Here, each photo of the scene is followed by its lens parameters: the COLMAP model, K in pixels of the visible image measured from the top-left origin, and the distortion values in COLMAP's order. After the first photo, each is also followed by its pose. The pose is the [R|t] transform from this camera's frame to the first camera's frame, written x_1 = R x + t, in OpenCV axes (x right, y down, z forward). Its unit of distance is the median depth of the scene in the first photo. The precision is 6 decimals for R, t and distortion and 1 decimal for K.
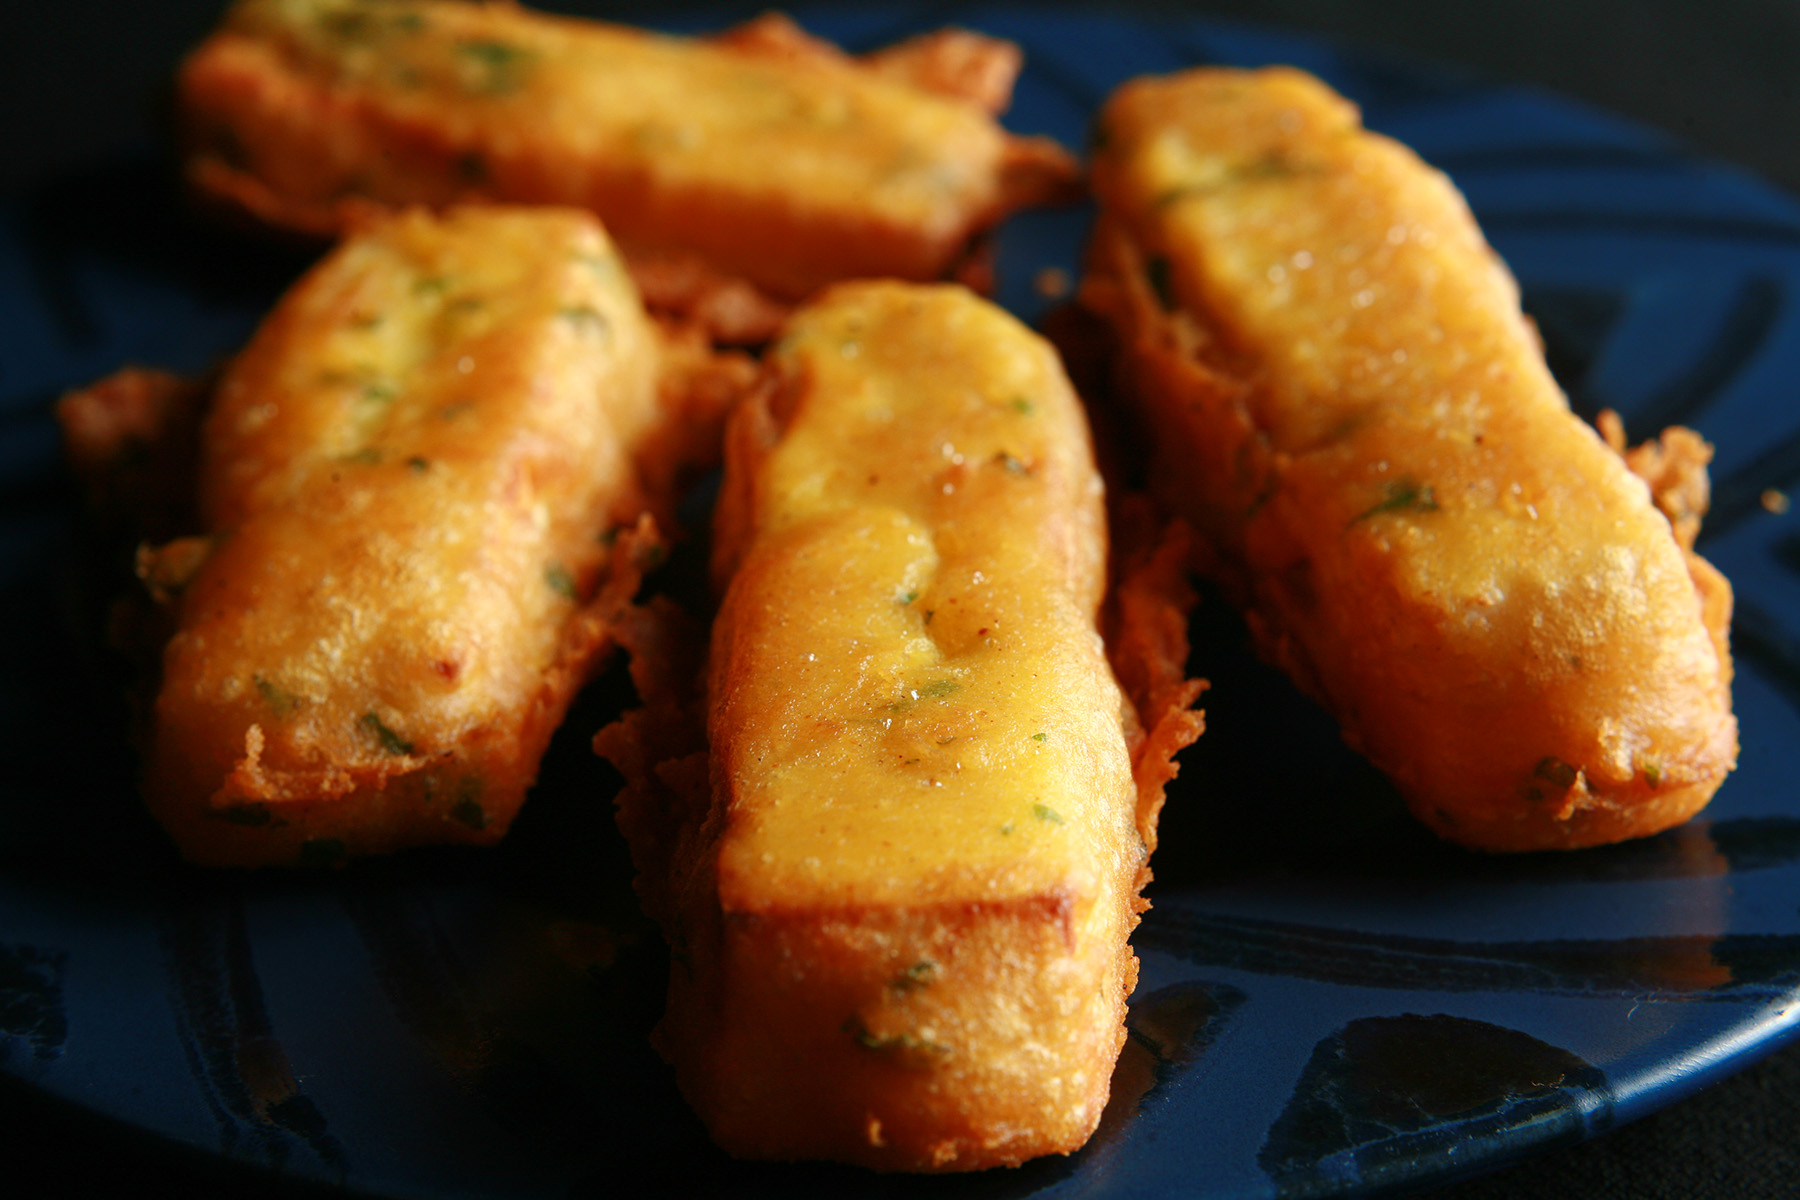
lens RADIAL K [[3479.6, 0, 900.0], [0, 3479.6, 600.0], [0, 0, 1]] dist [0.012637, 0.460904]
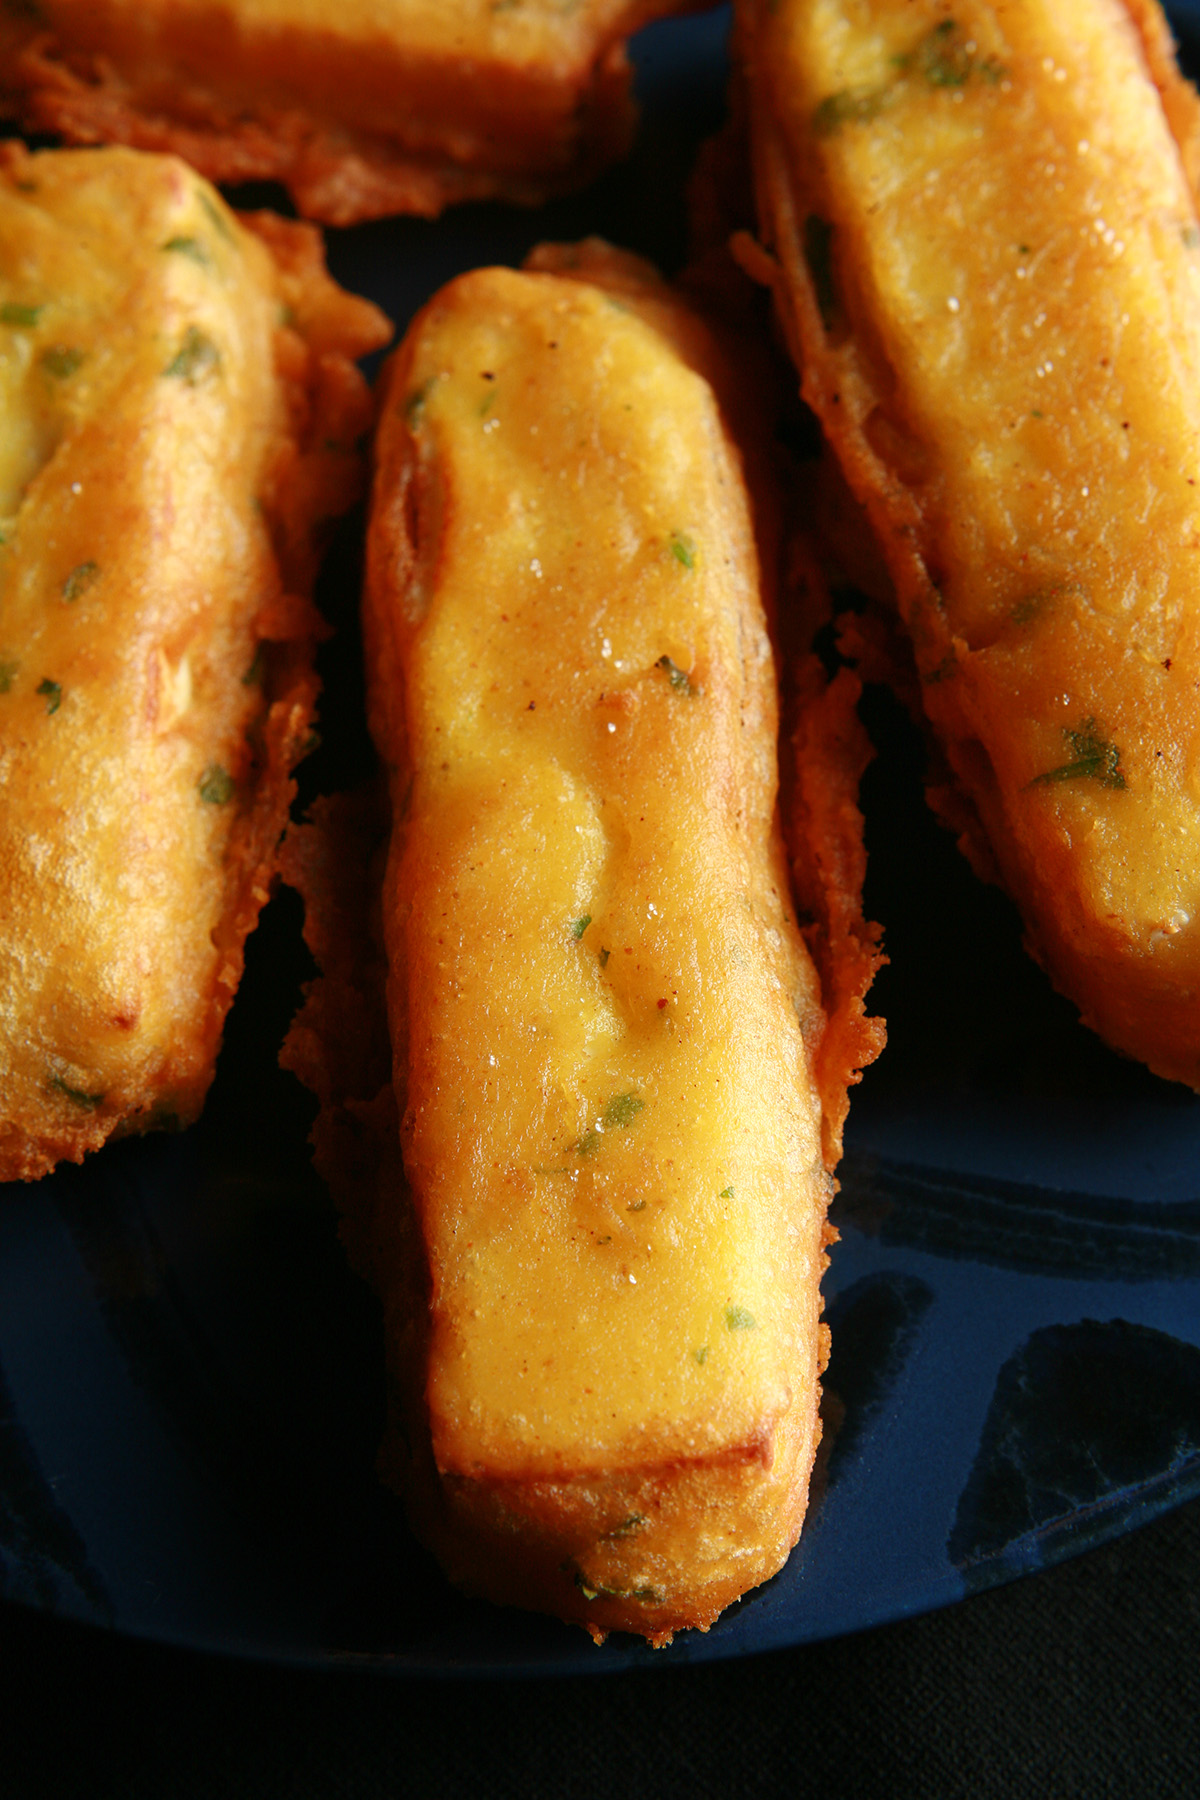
lens RADIAL K [[3479.6, 0, 600.0], [0, 3479.6, 900.0], [0, 0, 1]] dist [0.012637, 0.460904]
pose [[0.997355, -0.071411, -0.013564, 0.021512], [0.066972, 0.830251, 0.553351, -0.554749], [-0.028254, -0.552796, 0.832838, 0.189233]]
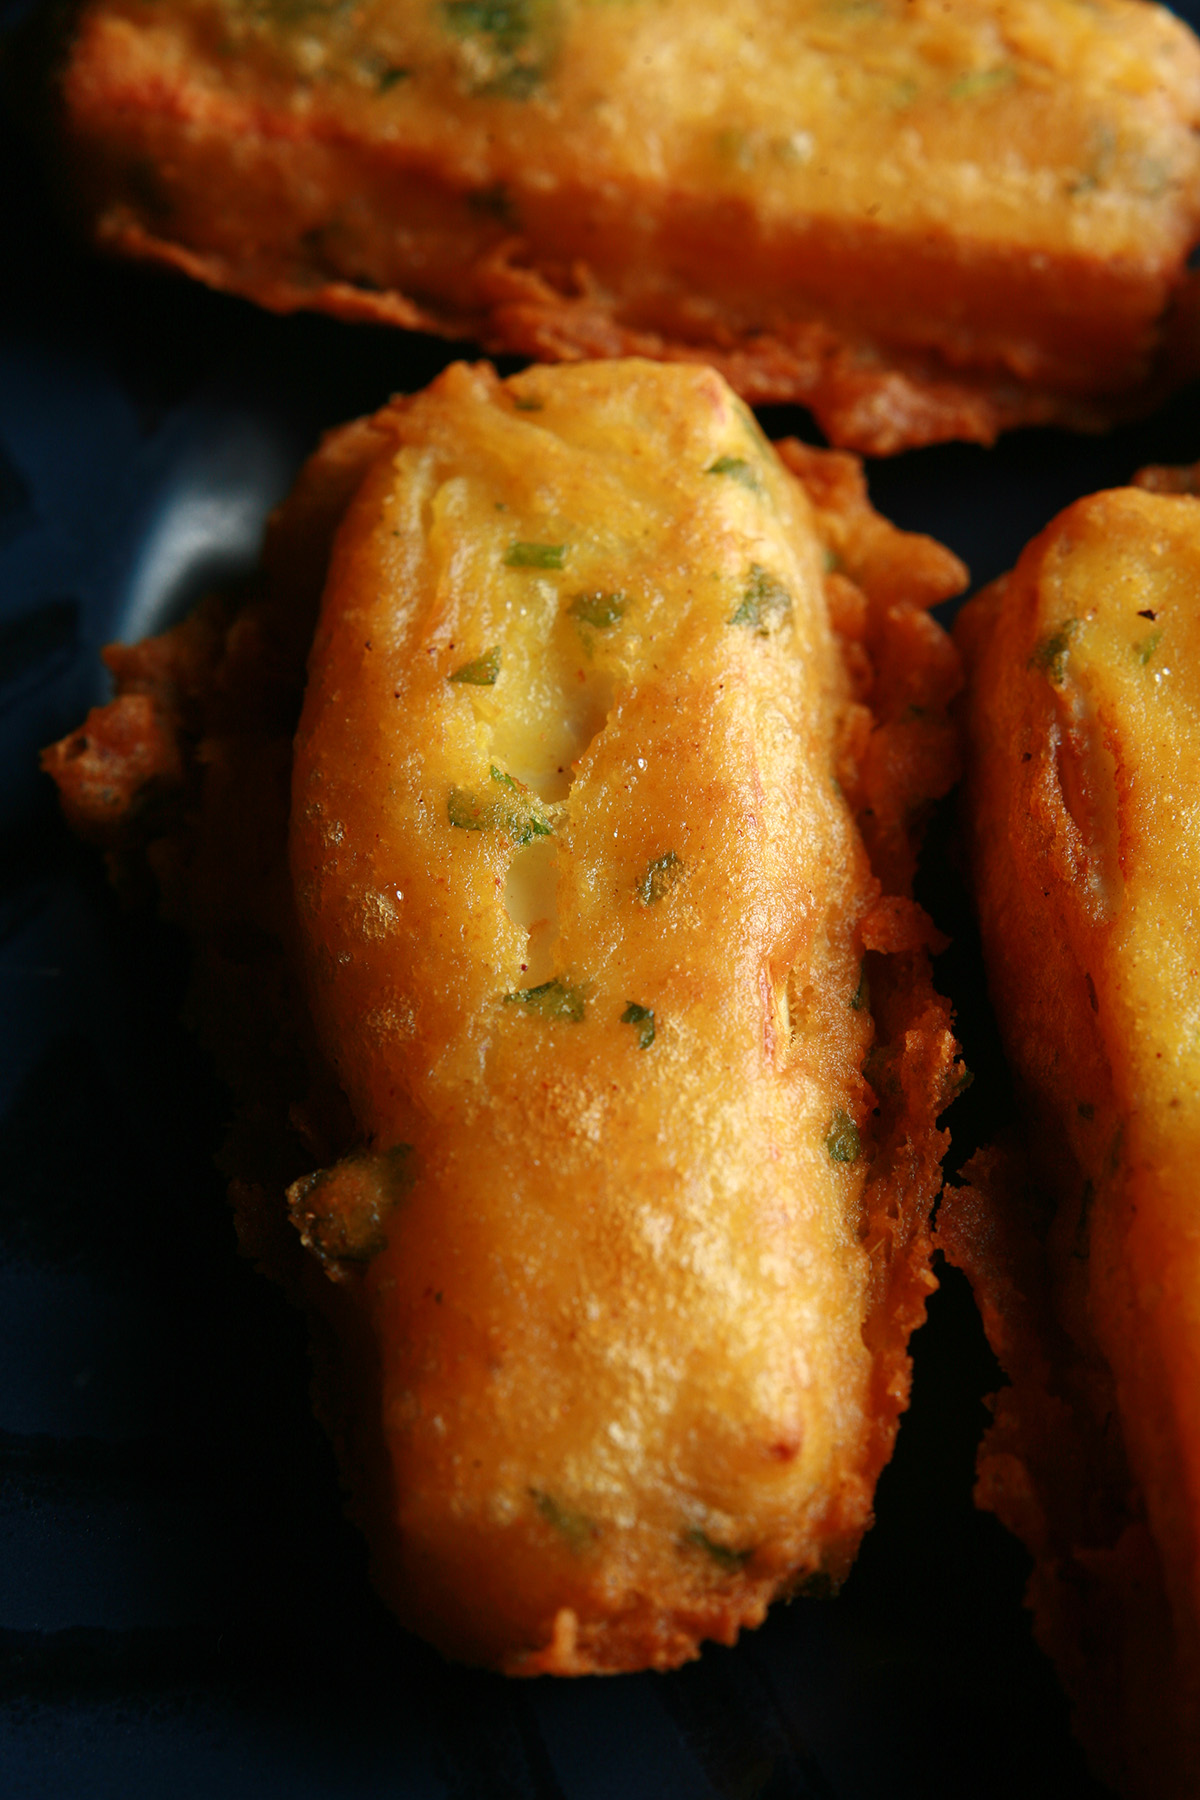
lens RADIAL K [[3481.5, 0, 518.3], [0, 3481.5, 900.3], [0, 0, 1]] dist [-0.092871, 0.073425]
pose [[0.995614, -0.093142, 0.008852, -0.183982], [0.079227, 0.889627, 0.449763, -0.426680], [-0.049767, -0.447089, 0.893104, 0.396534]]
